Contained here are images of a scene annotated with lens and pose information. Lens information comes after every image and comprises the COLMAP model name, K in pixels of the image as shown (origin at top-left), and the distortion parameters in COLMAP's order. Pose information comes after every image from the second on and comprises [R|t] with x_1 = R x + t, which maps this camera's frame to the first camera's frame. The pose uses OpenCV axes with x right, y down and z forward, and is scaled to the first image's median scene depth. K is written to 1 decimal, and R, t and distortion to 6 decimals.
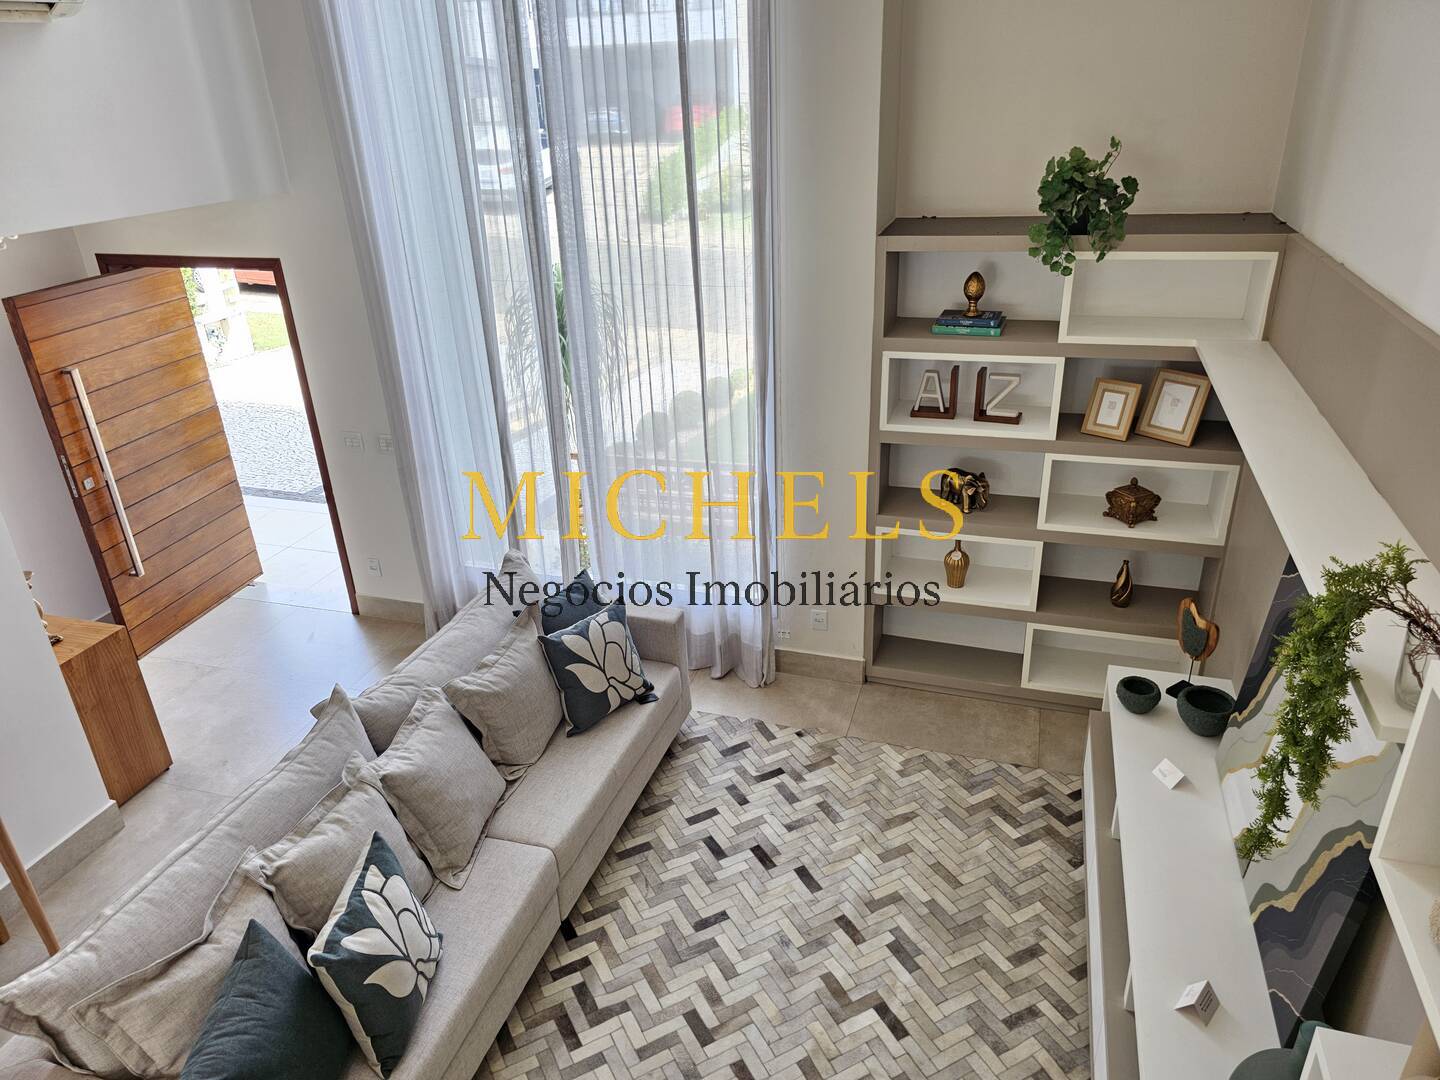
lens RADIAL K [[963.7, 0, 724.4], [0, 963.7, 531.4], [0, 0, 1]] dist [0.048149, -0.042123]
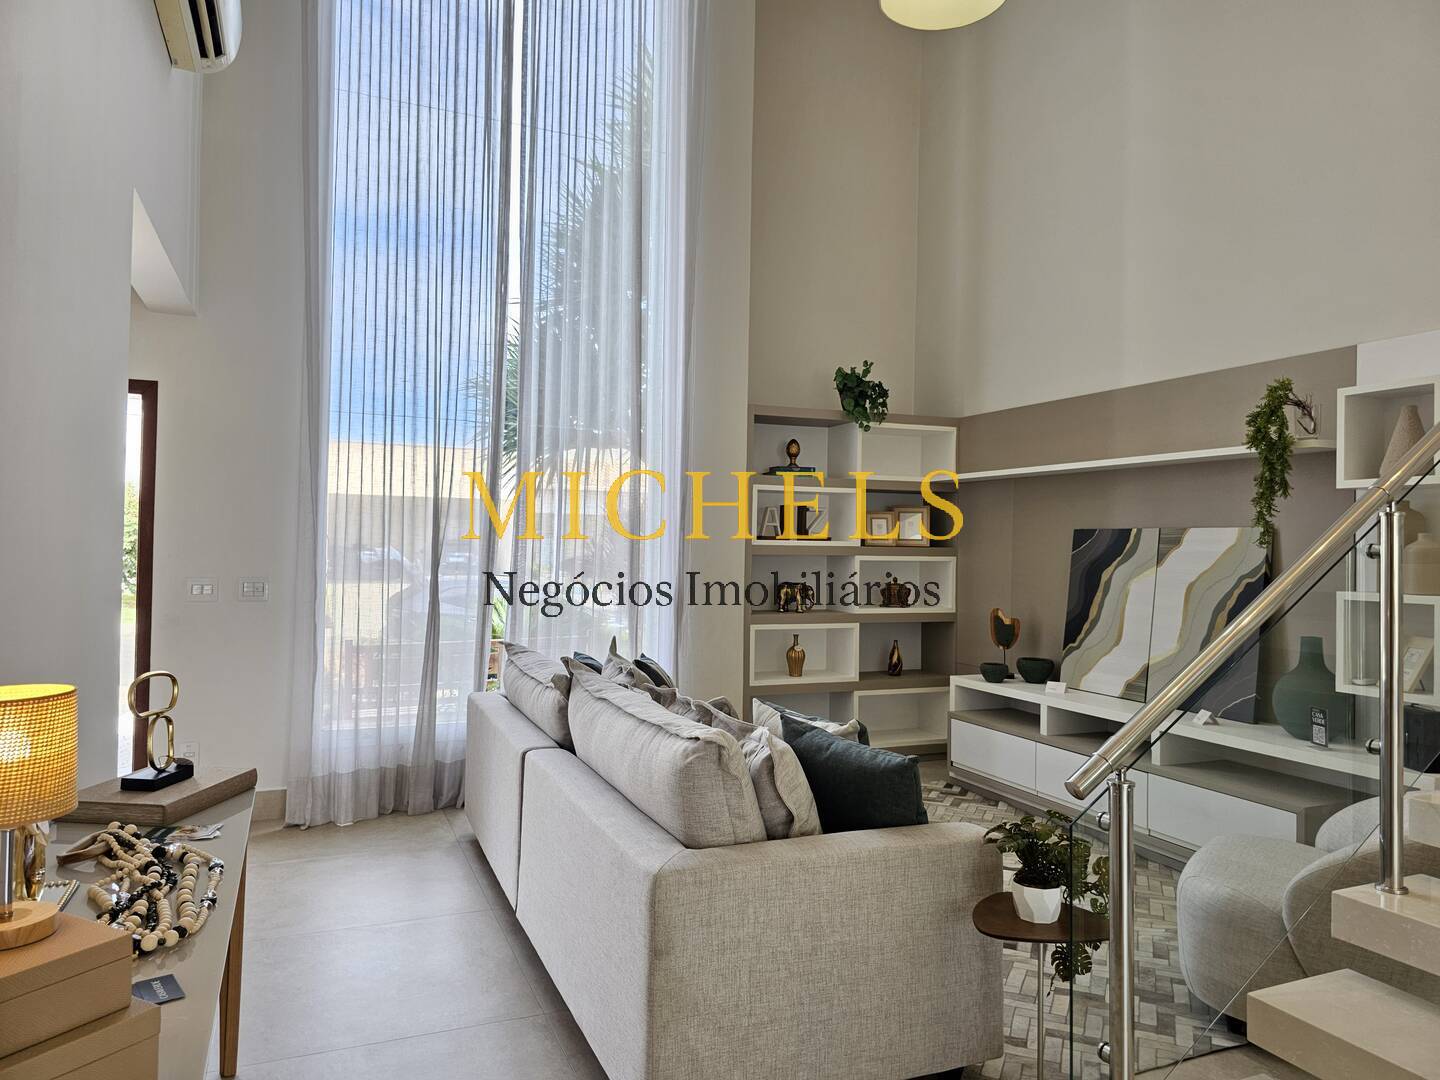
lens RADIAL K [[963.7, 0, 726.7], [0, 963.7, 535.9], [0, 0, 1]] dist [0.048149, -0.042123]
pose [[0.754978, 0.050456, 0.653807, -0.809136], [0.239398, 0.907011, -0.346439, 0.368360], [-0.610489, 0.418074, 0.672694, 0.147216]]
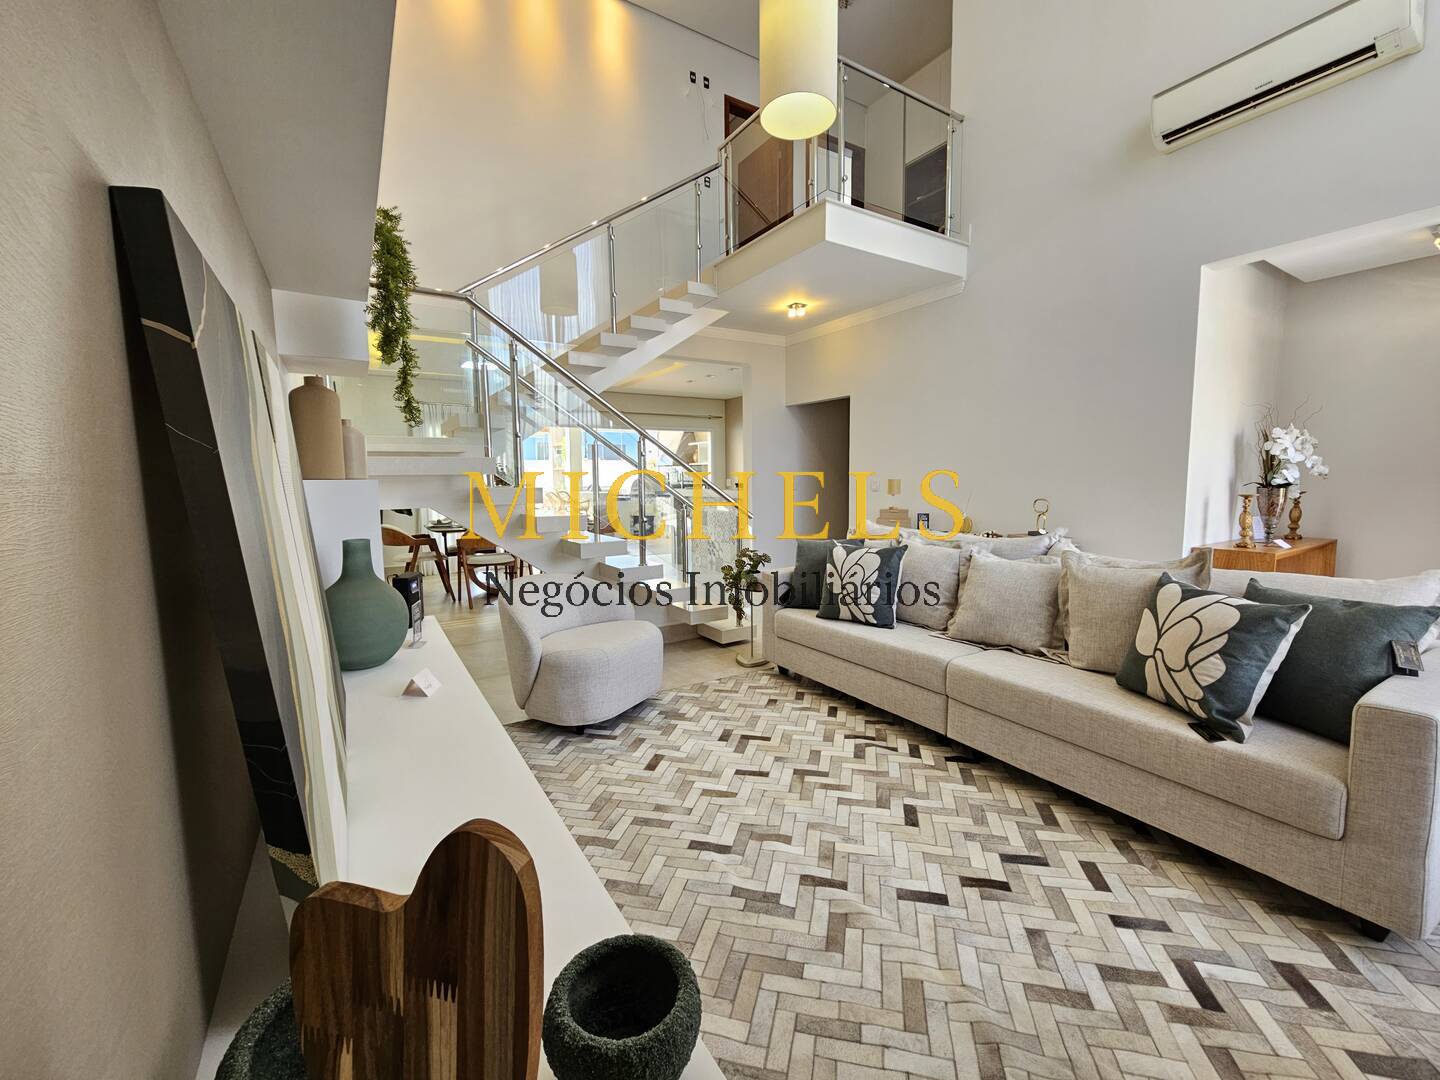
lens RADIAL K [[590.2, 0, 722.1], [0, 590.2, 536.1], [0, 0, 1]] dist [-0.003811, 0.001099]
pose [[-0.650230, 0.119477, -0.750284, 0.473537], [-0.286720, 0.875940, 0.387971, -0.015389], [0.703557, 0.467392, -0.535306, 0.964717]]
